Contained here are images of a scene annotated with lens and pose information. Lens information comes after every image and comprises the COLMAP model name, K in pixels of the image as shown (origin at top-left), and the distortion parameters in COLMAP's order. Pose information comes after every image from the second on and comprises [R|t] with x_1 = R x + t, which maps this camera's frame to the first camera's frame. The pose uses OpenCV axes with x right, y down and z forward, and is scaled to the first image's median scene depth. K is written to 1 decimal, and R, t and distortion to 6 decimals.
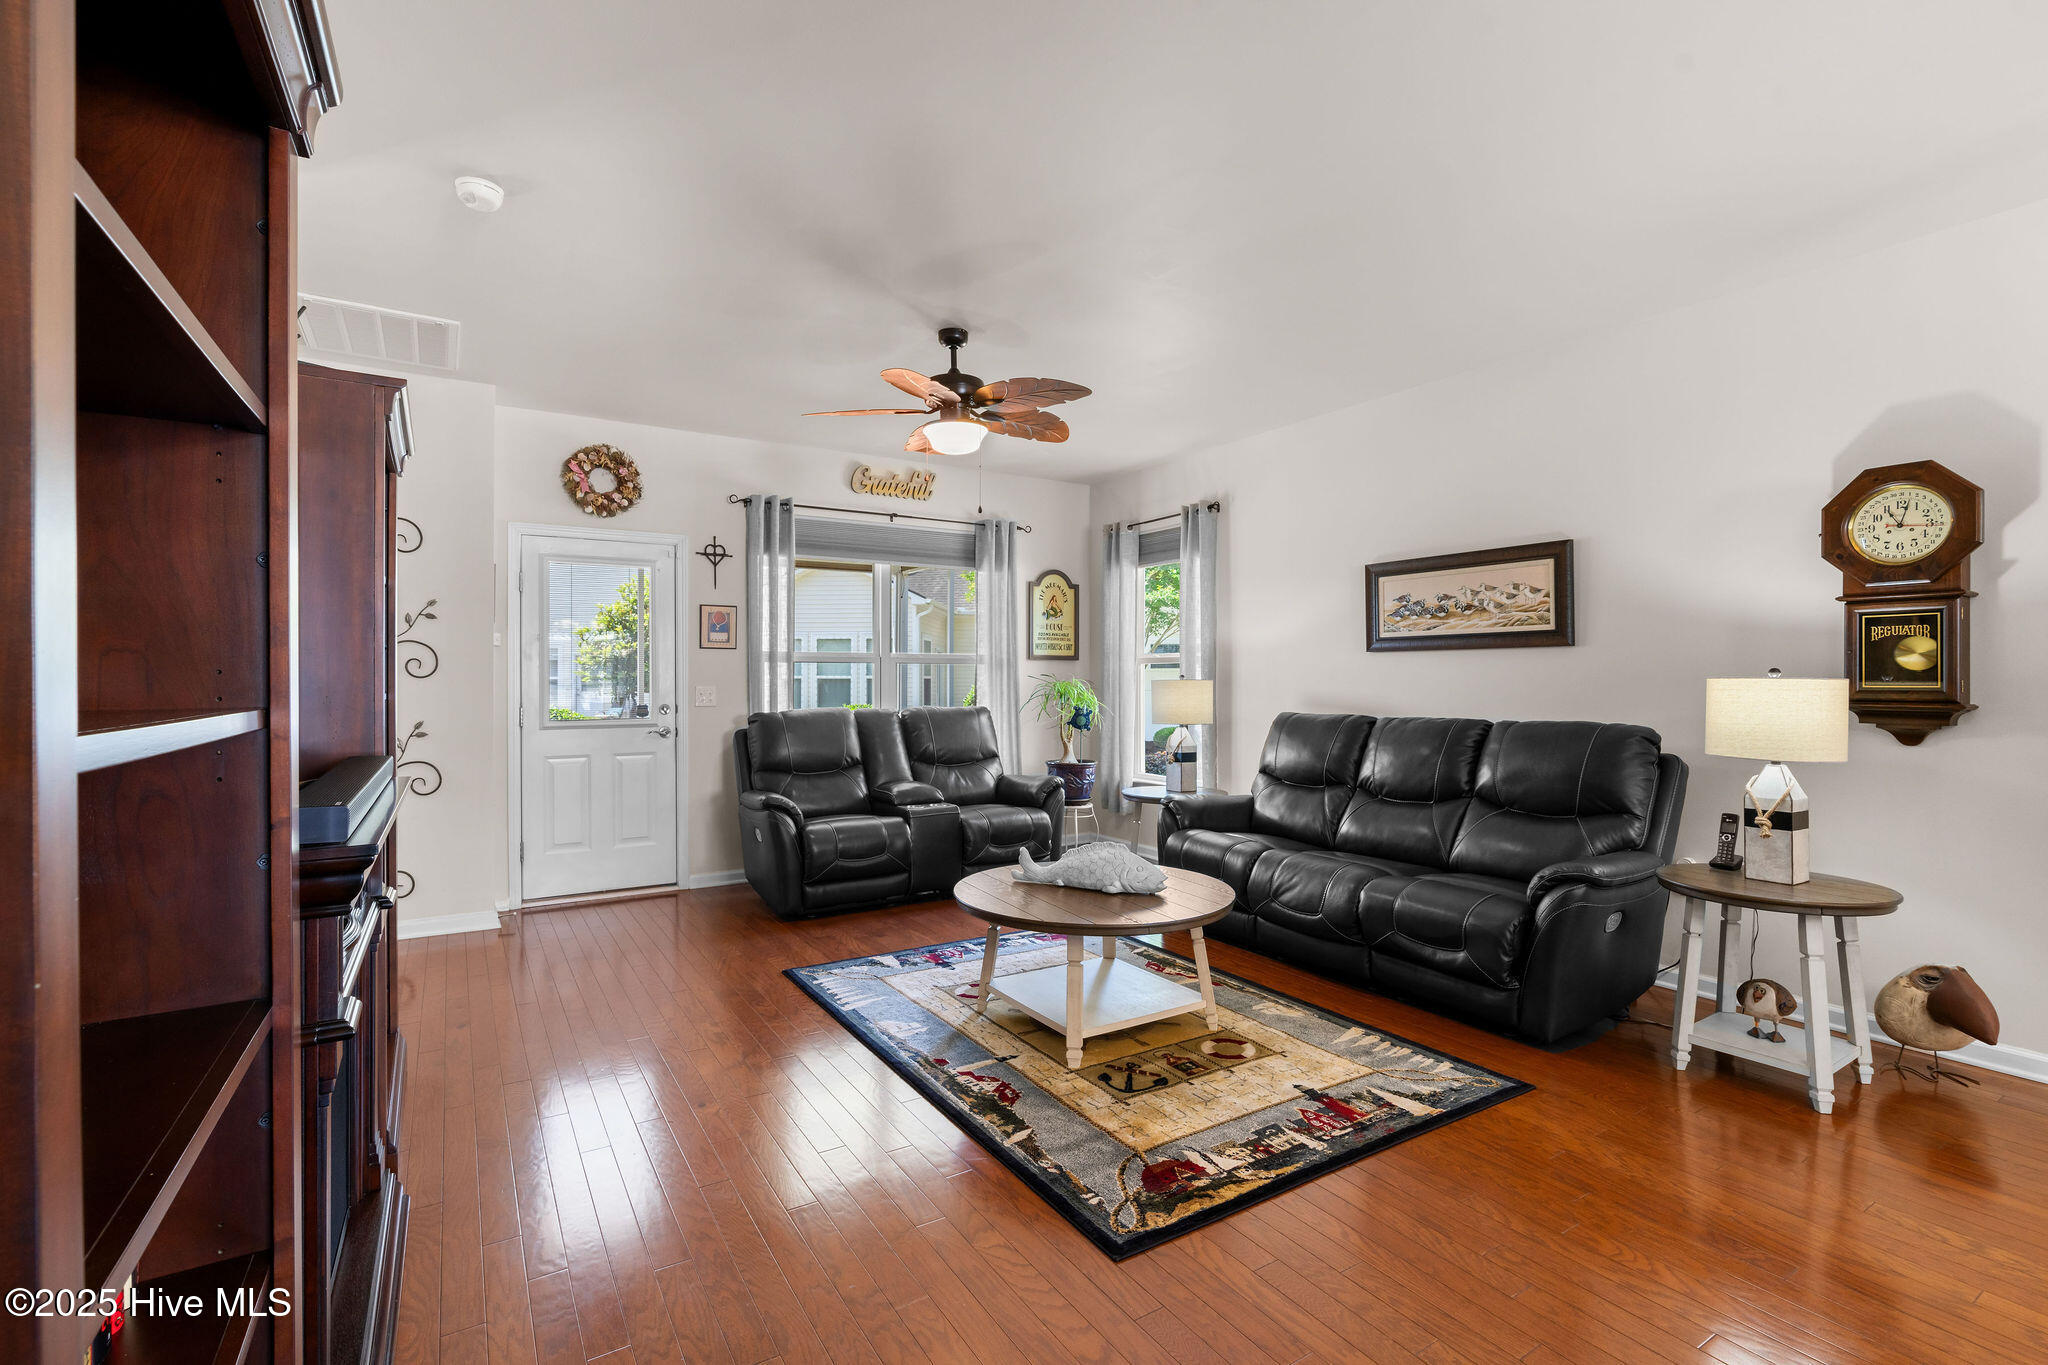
lens RADIAL K [[923.9, 0, 1031.3], [0, 923.9, 687.1], [0, 0, 1]] dist [-0.007446, 0.002121]
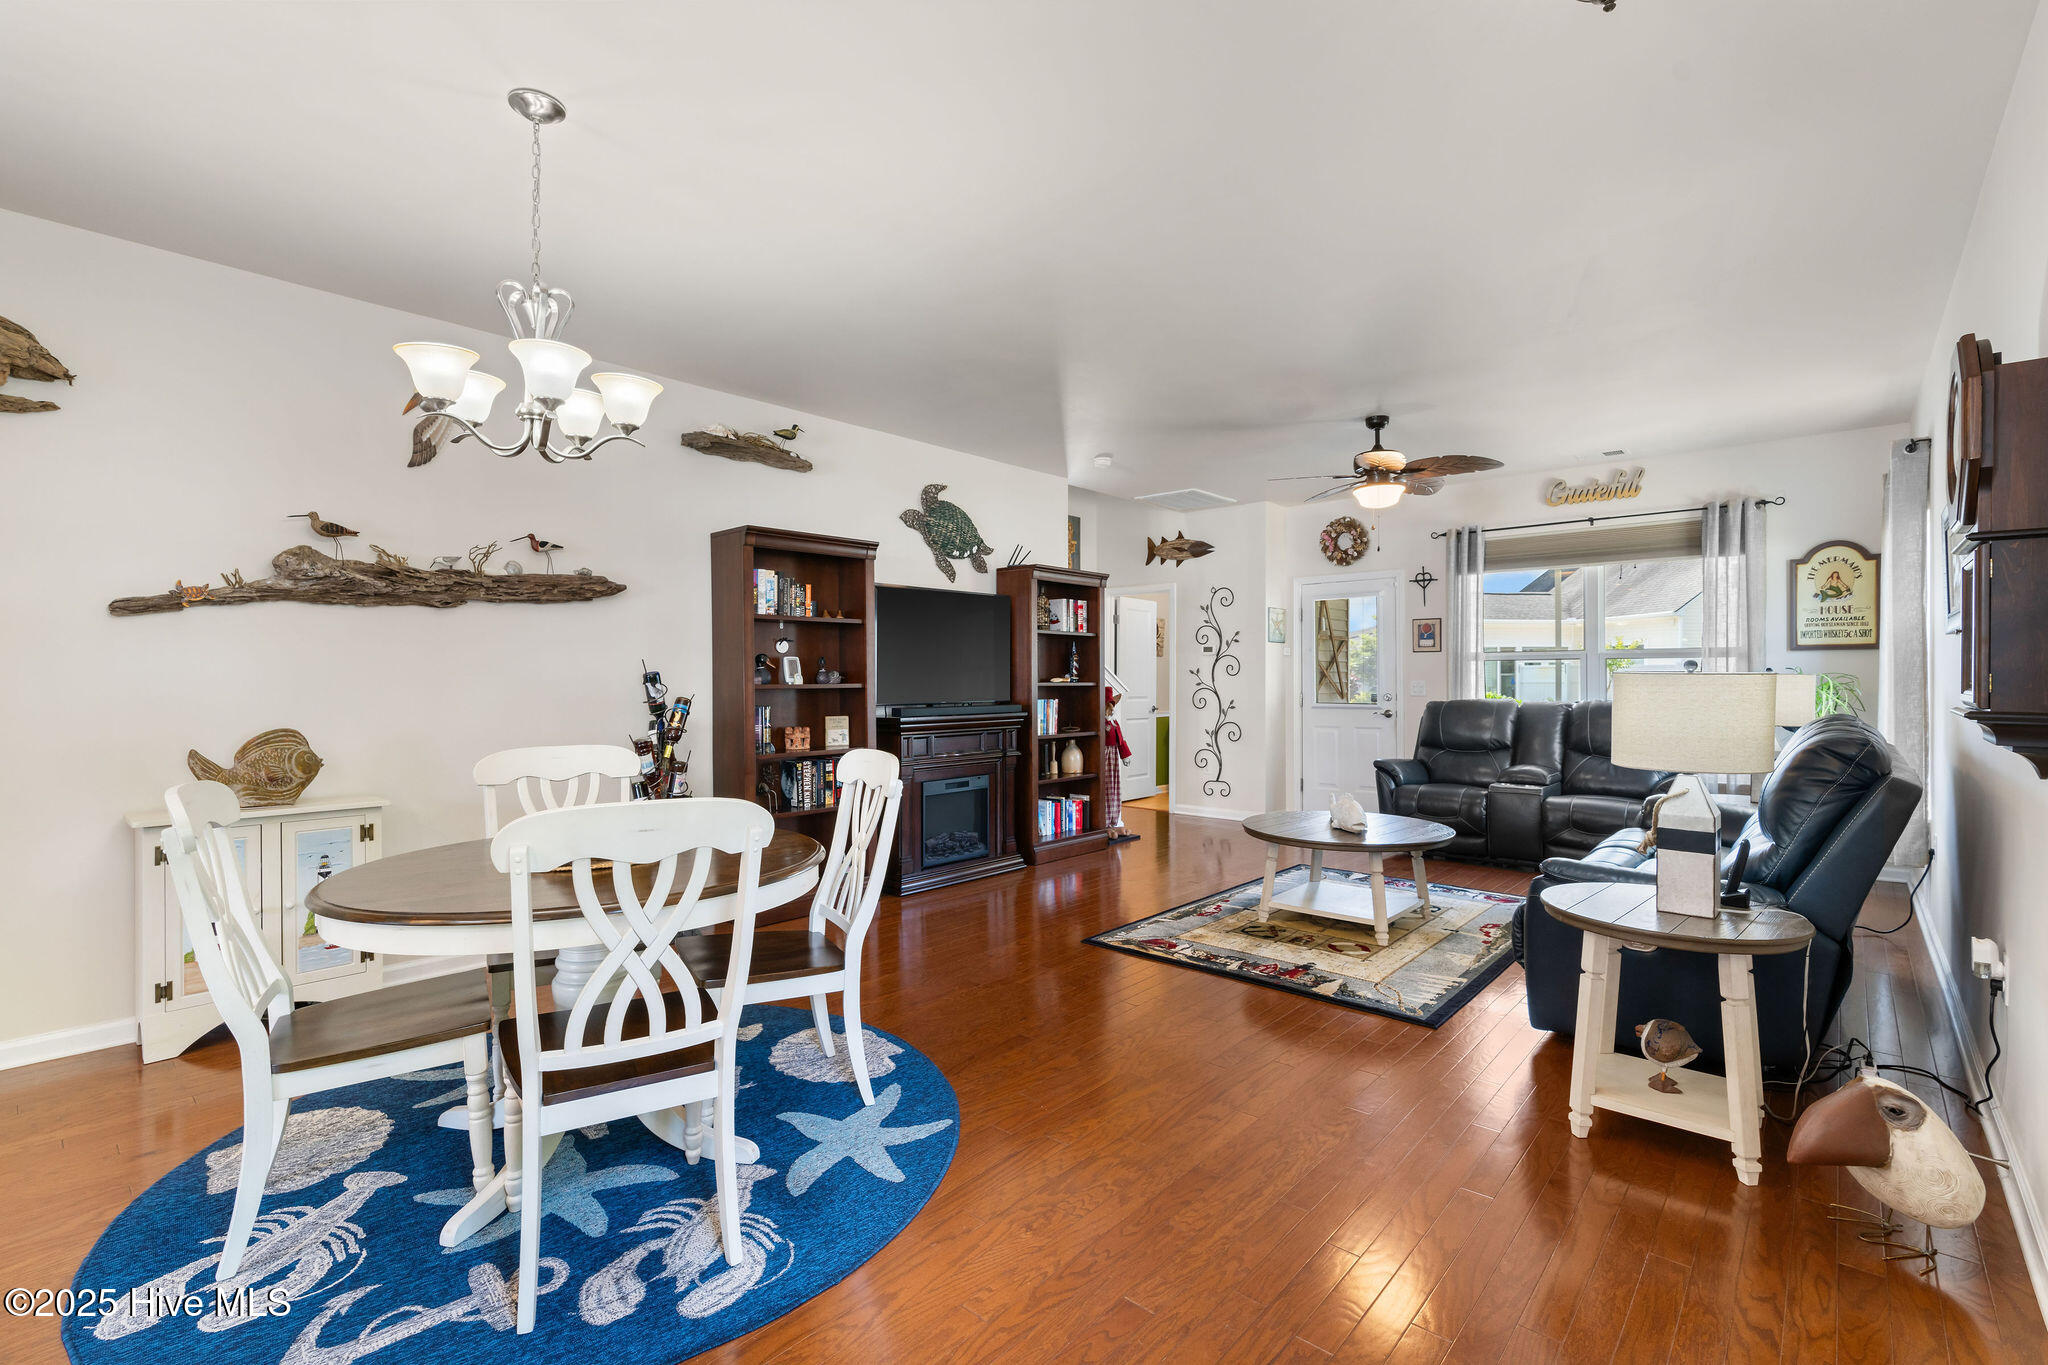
lens RADIAL K [[923.9, 0, 1022.8], [0, 923.9, 681.6], [0, 0, 1]] dist [-0.007446, 0.002121]
pose [[0.275217, 0.002627, -0.961378, 1.029809], [-0.003316, 0.999993, 0.001783, 0.000344], [0.961376, 0.002697, 0.275224, 0.124245]]
